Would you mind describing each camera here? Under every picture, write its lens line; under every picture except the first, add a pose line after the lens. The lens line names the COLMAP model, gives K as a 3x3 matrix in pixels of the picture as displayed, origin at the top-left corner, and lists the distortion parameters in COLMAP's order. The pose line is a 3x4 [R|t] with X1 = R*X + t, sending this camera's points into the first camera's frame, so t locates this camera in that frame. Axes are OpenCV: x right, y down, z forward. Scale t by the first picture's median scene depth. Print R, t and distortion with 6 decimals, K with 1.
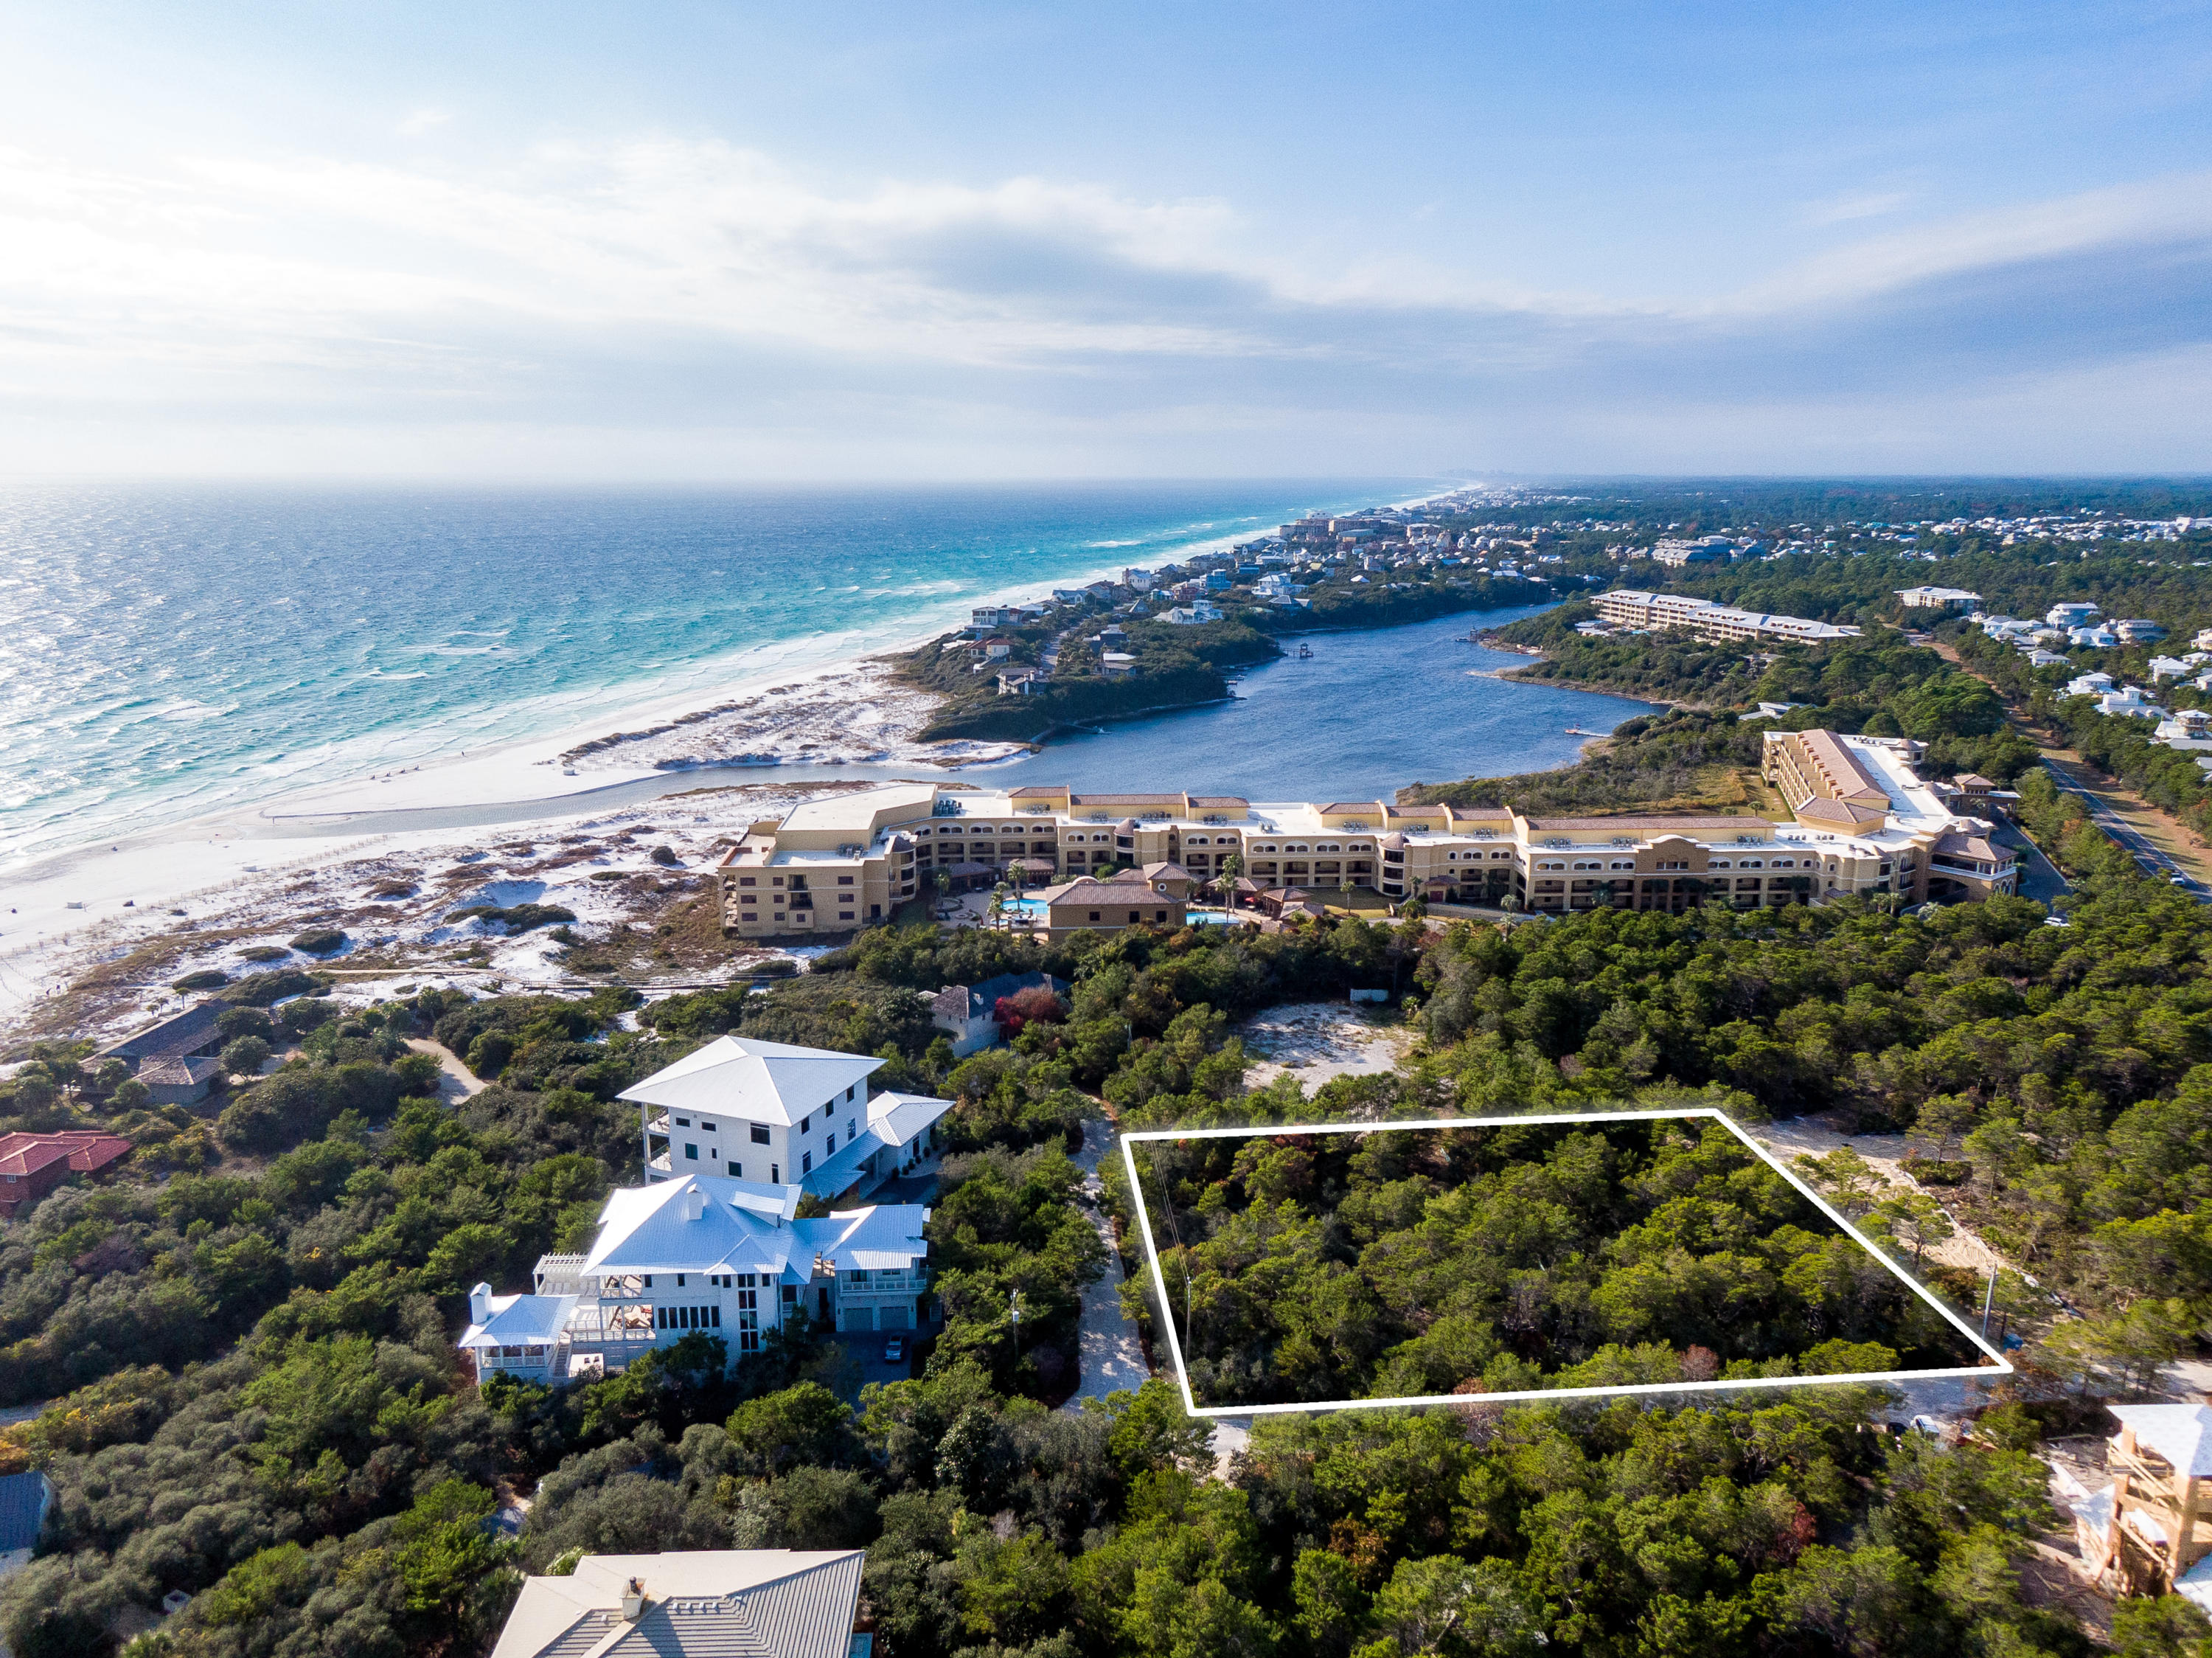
lens RADIAL K [[1585.1, 0, 1123.5], [0, 1585.1, 870.7], [0, 0, 1]] dist [0.048192, -0.067971]
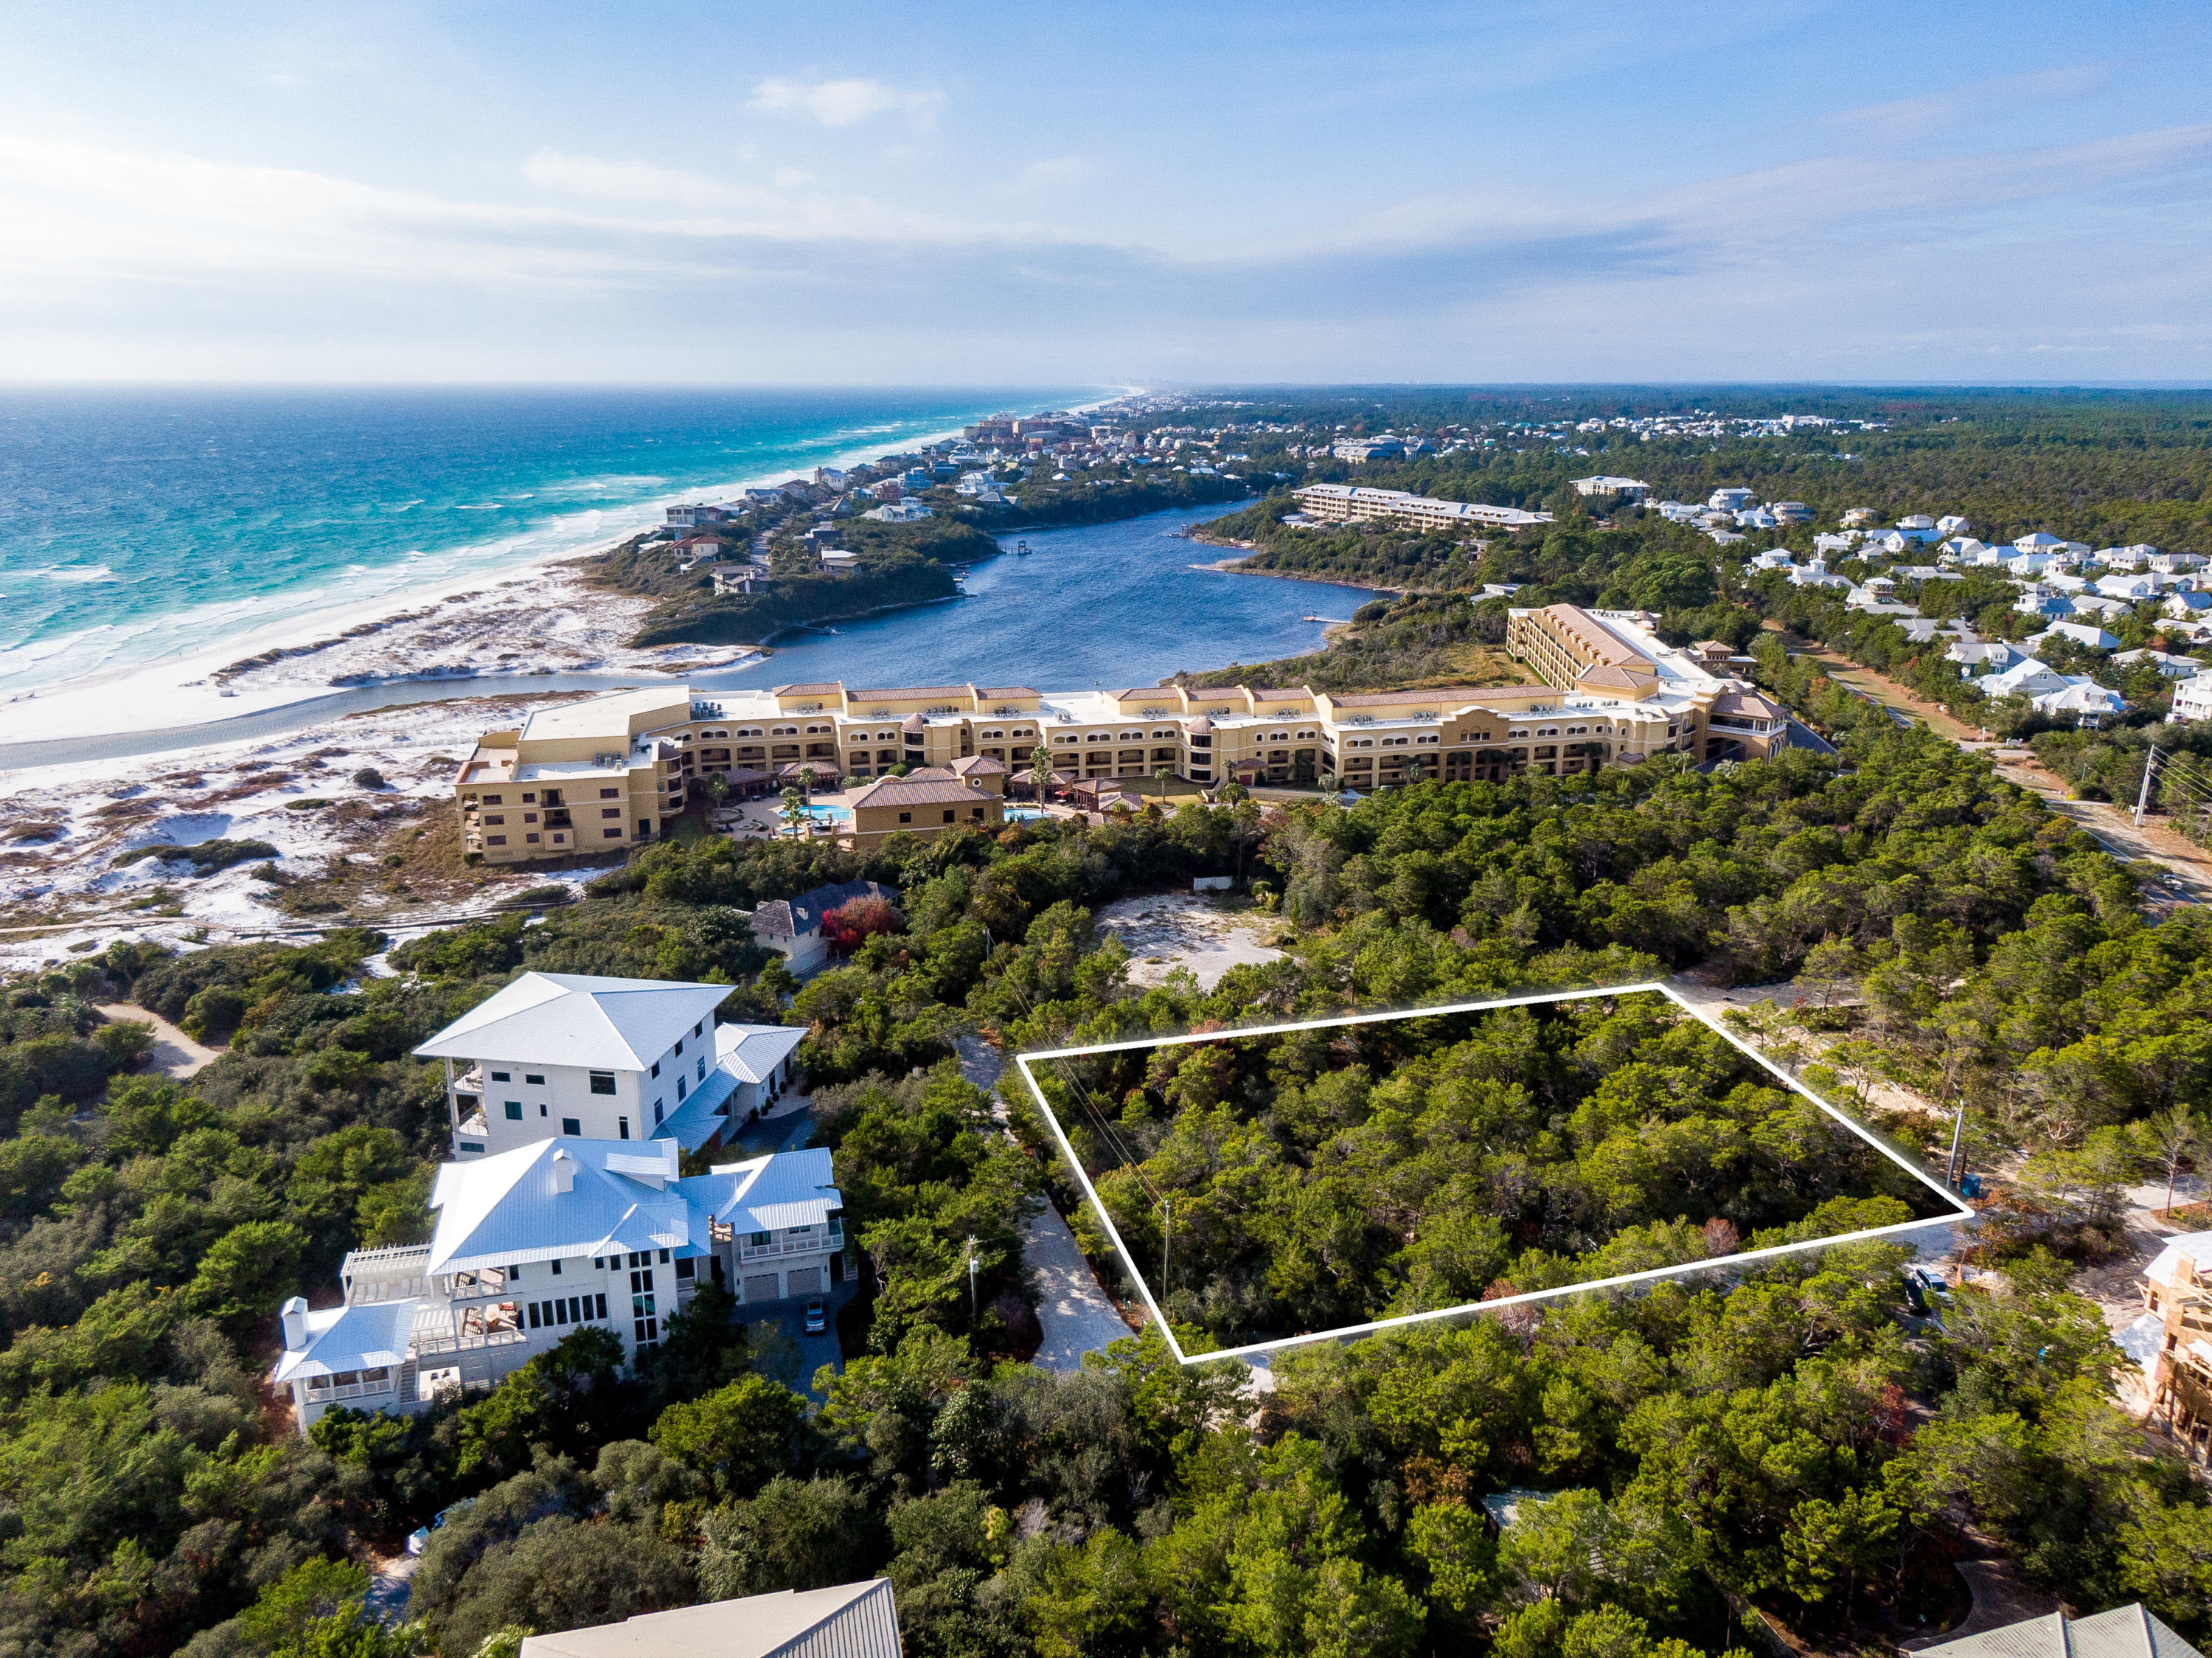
lens RADIAL K [[1585.1, 0, 1121.8], [0, 1585.1, 829.6], [0, 0, 1]] dist [0.048192, -0.067971]
pose [[0.978772, -0.054598, 0.197547, -0.083240], [0.048766, 0.998222, 0.034273, 0.011580], [-0.199067, -0.023912, 0.979694, 0.086403]]
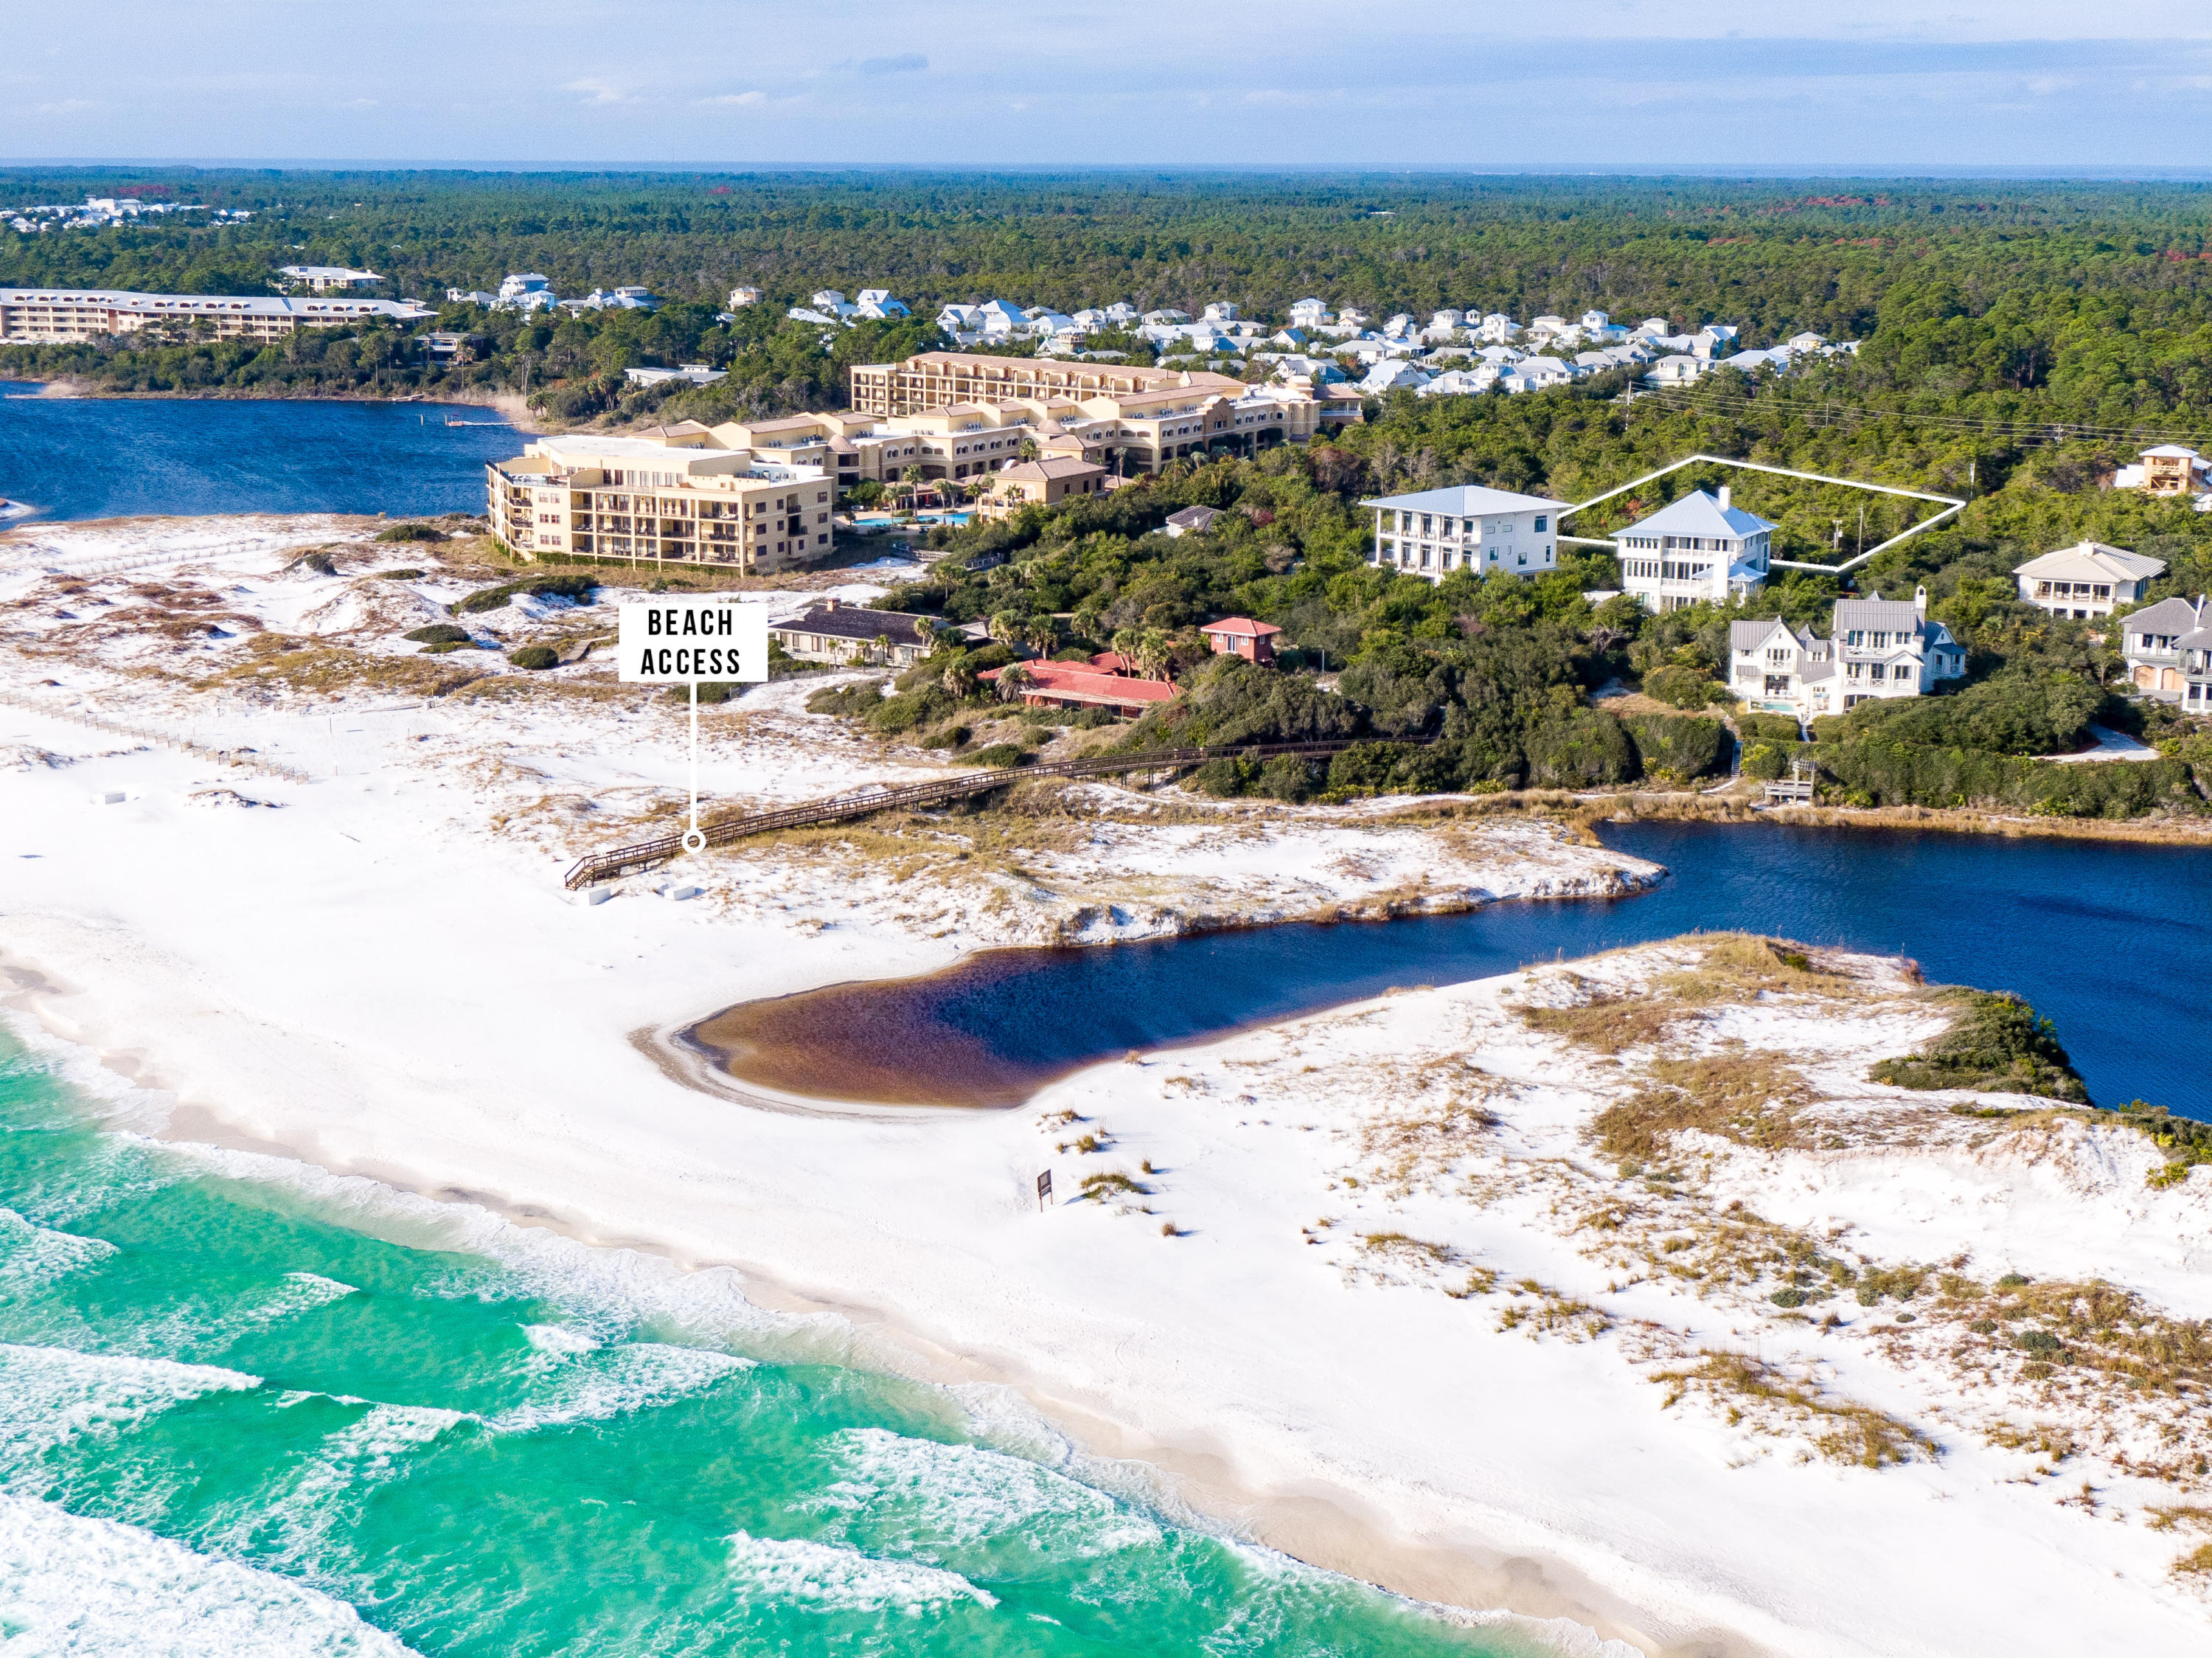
lens RADIAL K [[3175.2, 0, 1109.2], [0, 3175.2, 821.3], [0, 0, 1]] dist [0.021995, 0.000000]
pose [[0.492795, -0.175184, 0.852328, -1.855856], [0.209558, 0.974587, 0.079151, 0.085988], [-0.844534, 0.139607, 0.516983, -0.006835]]
